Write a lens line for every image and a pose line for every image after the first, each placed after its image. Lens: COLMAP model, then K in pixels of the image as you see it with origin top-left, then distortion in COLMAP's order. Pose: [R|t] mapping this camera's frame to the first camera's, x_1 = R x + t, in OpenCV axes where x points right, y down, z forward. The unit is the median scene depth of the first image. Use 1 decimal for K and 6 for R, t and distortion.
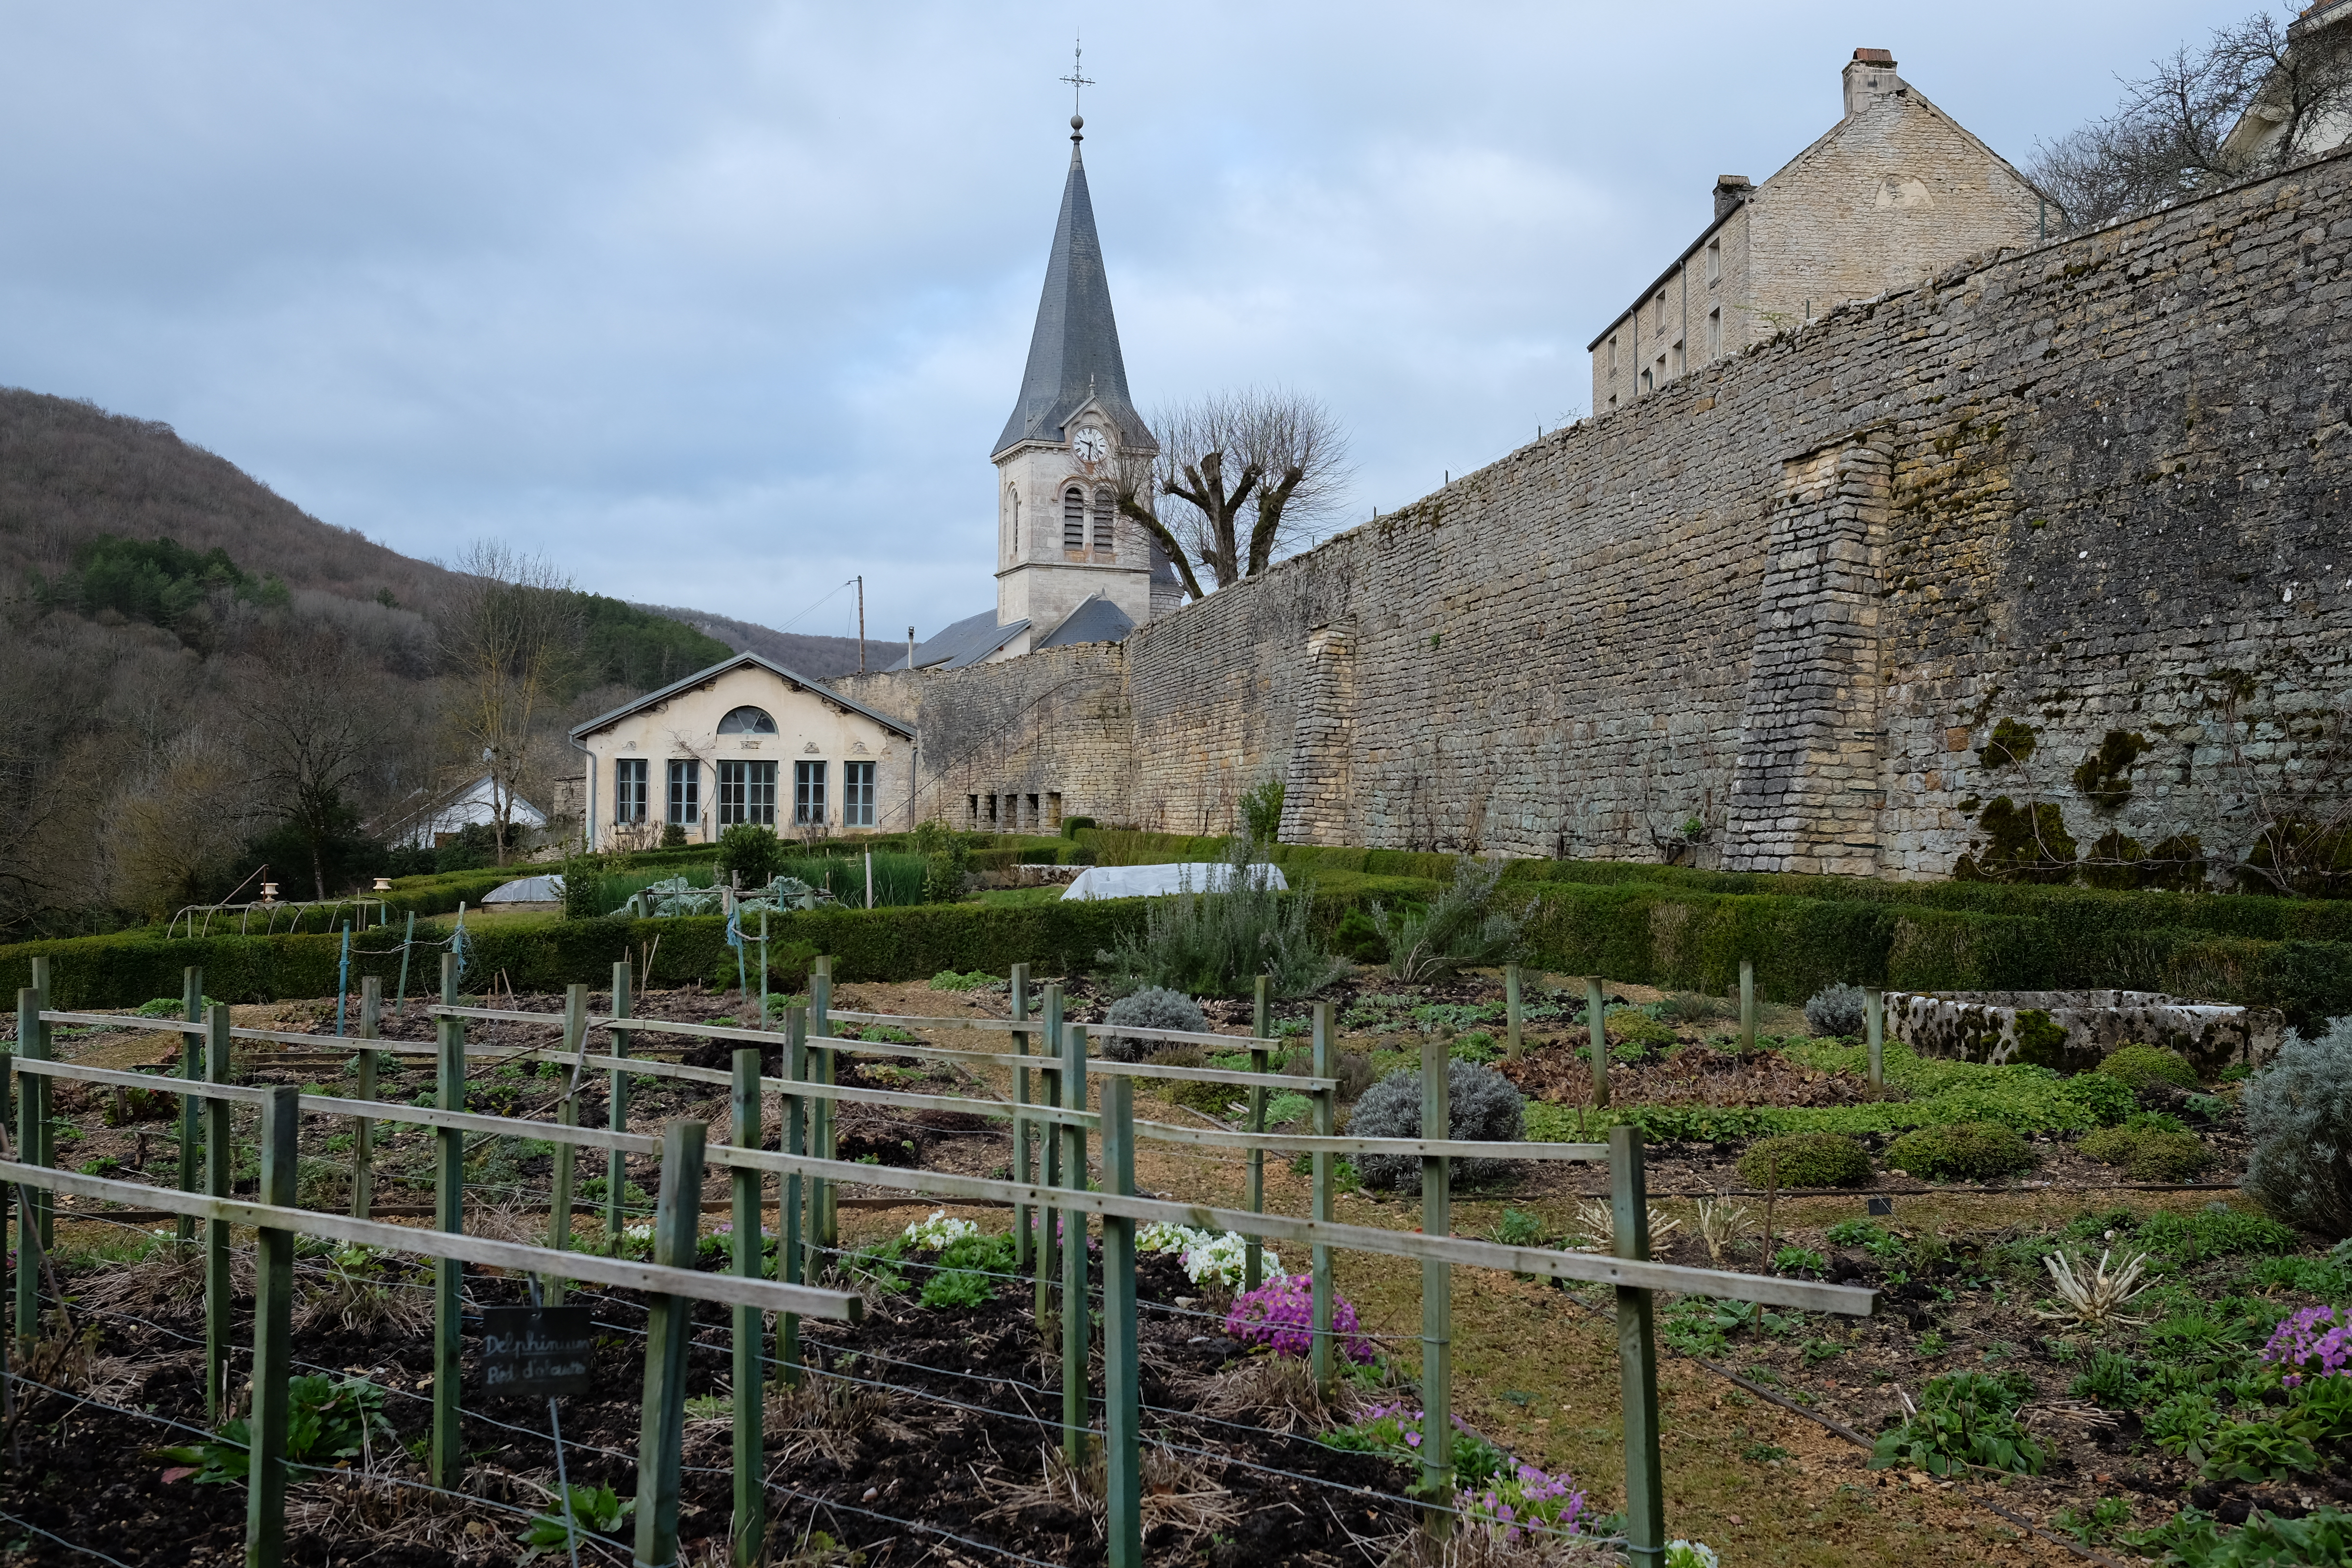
lens RADIAL K [[2436.4, 0, 1173.9], [0, 2436.4, 783.3], [0, 0, 1]] dist [0.039526, 0.000000]
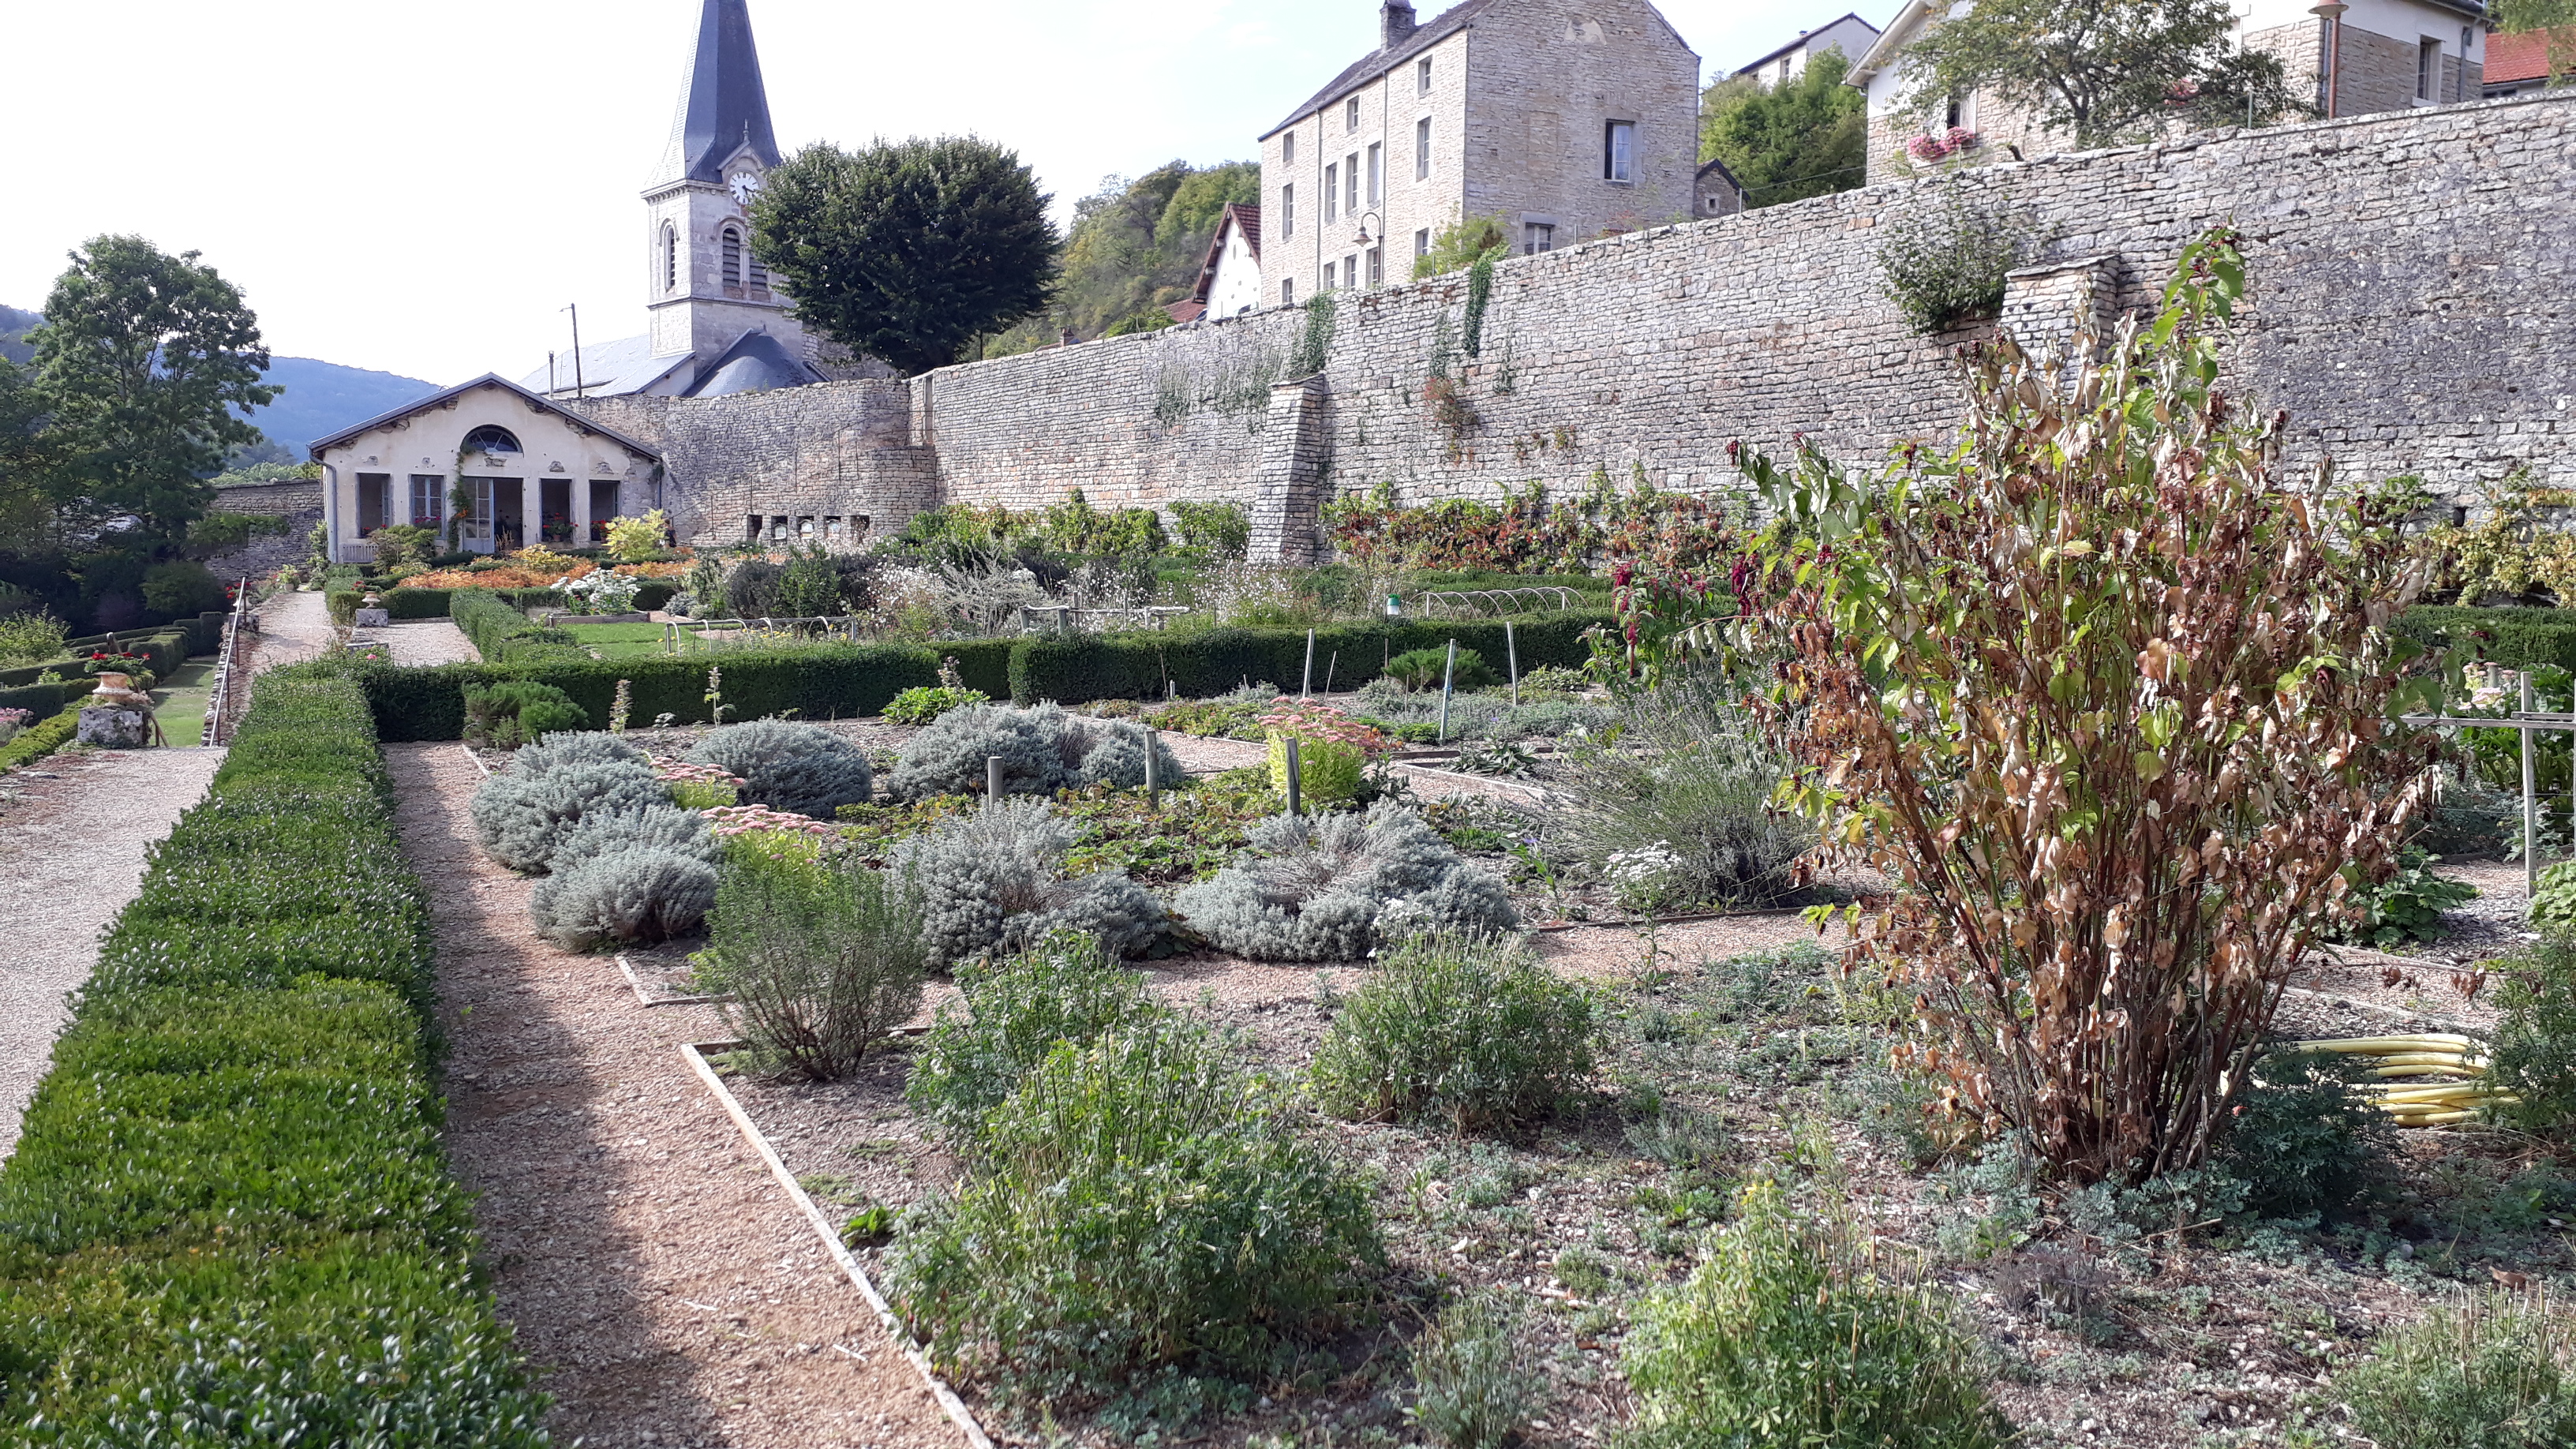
lens RADIAL K [[2146.4, 0, 1290.0], [0, 2146.4, 726.9], [0, 0, 1]] dist [0.018526, -0.014417]
pose [[0.947398, -0.012713, 0.319806, -0.184680], [-0.019510, 0.995059, 0.097353, 0.000655], [-0.319464, -0.098471, 0.942468, 0.010581]]
